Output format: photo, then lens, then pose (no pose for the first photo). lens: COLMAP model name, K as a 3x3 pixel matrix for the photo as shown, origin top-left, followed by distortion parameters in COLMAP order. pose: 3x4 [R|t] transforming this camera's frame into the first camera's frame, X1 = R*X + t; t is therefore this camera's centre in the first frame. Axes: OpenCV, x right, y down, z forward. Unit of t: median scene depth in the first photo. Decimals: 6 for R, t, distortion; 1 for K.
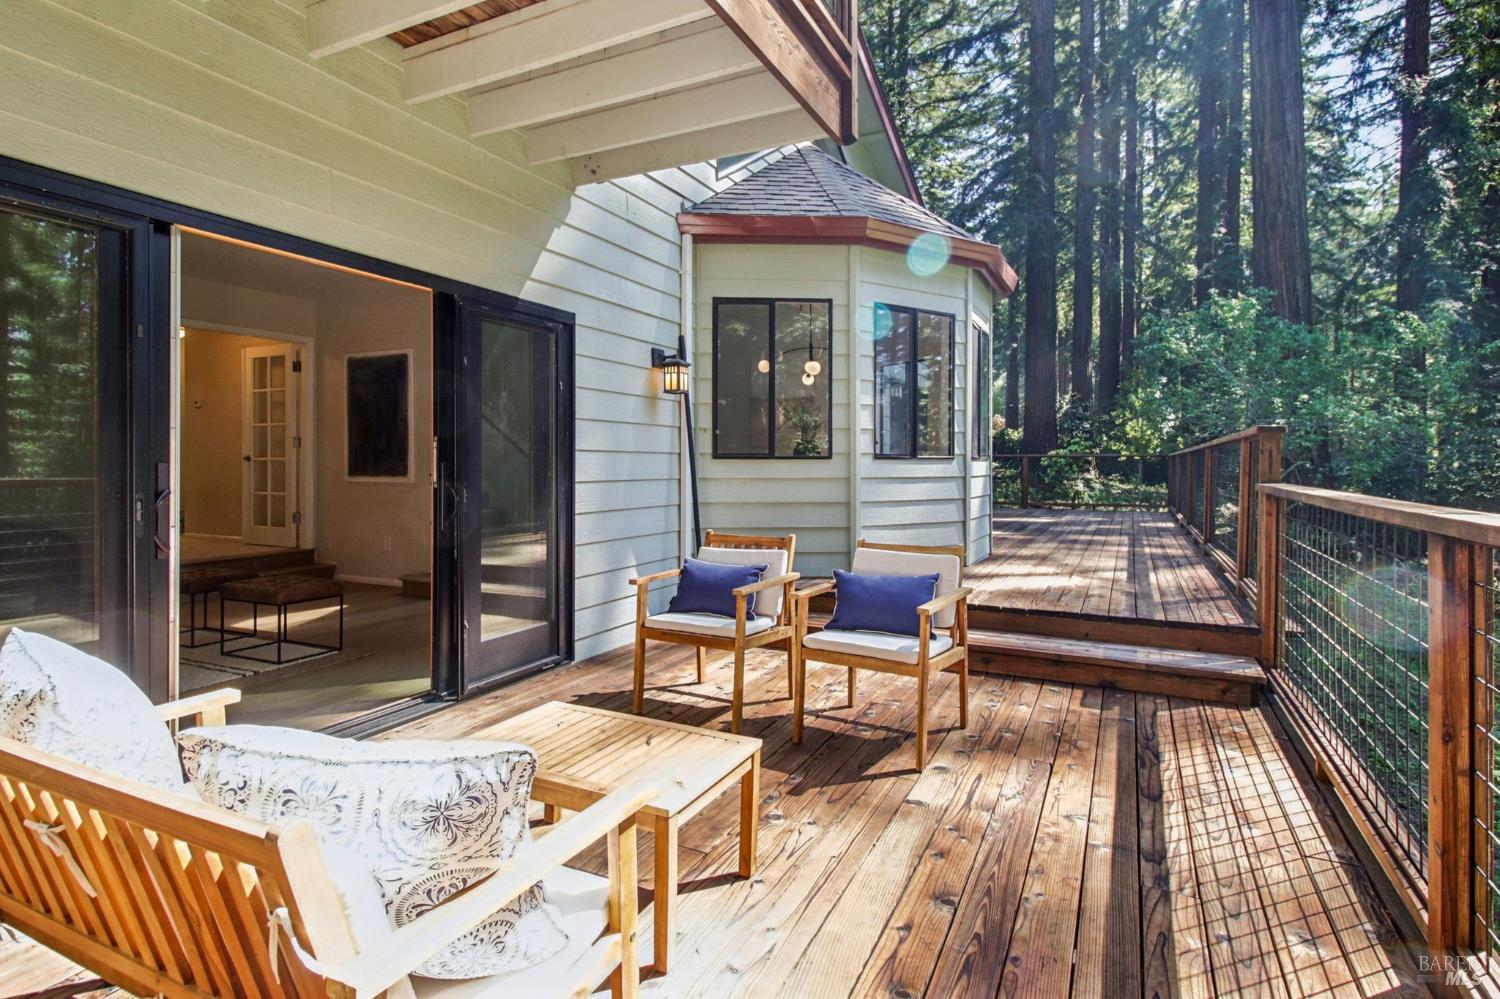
lens RADIAL K [[775.0, 0, 743.3], [0, 775.0, 465.8], [0, 0, 1]] dist [0.011902, -0.001585]
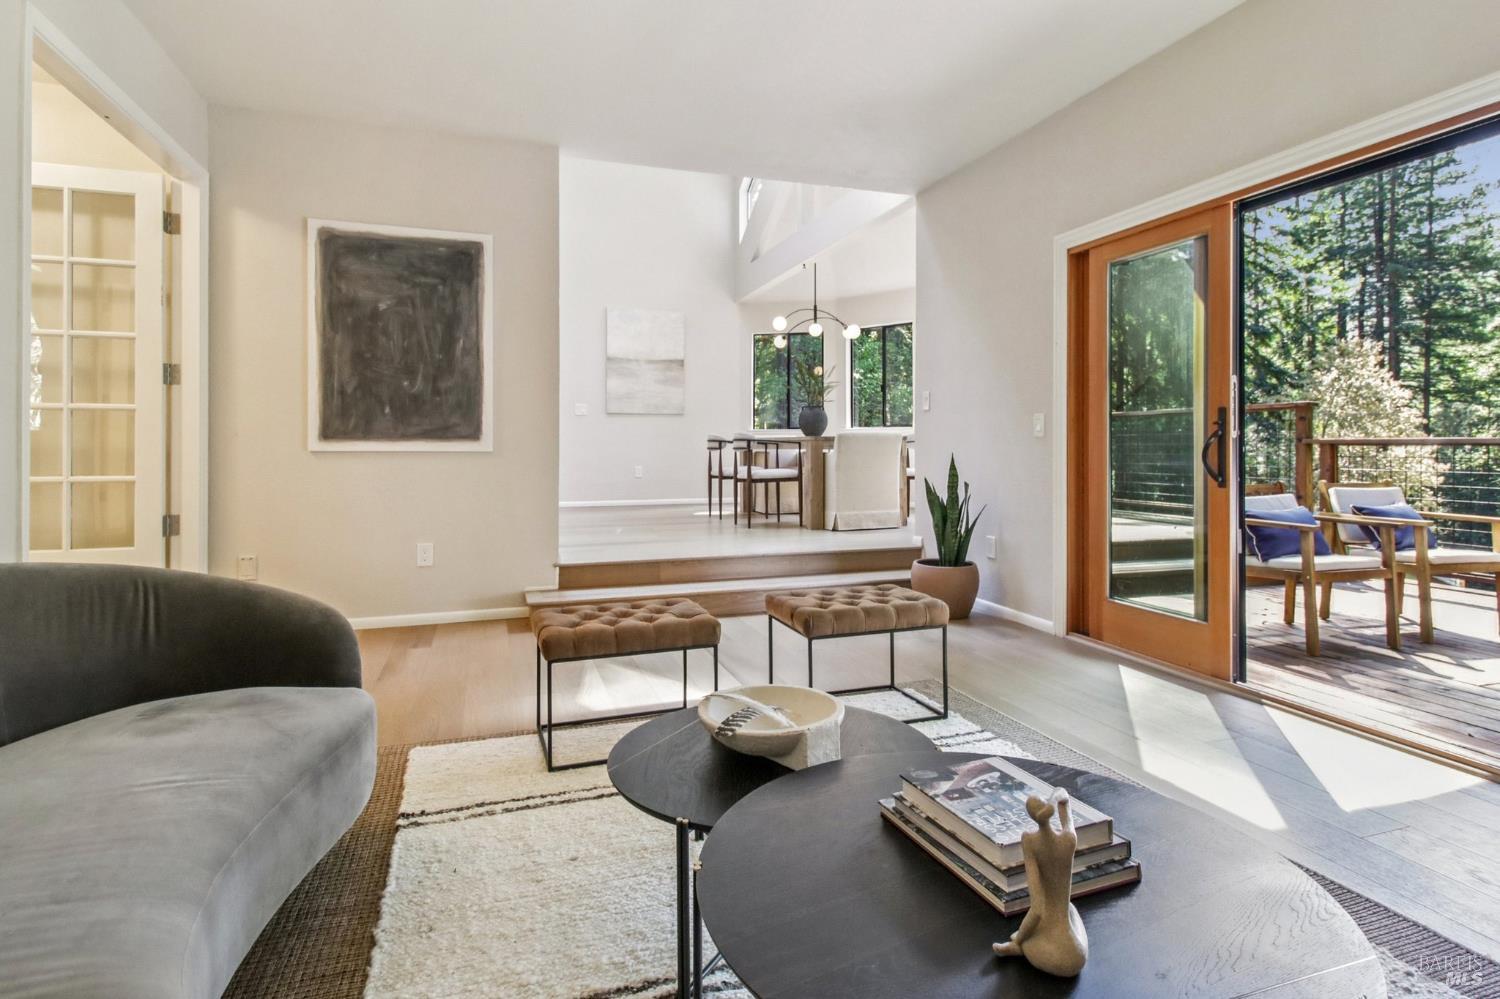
lens RADIAL K [[775.0, 0, 743.3], [0, 775.0, 465.8], [0, 0, 1]] dist [0.011902, -0.001585]
pose [[0.709447, -0.014928, 0.704601, -0.687470], [0.004917, 0.999856, 0.016232, 0.023674], [-0.704742, -0.008051, 0.709418, 0.388343]]
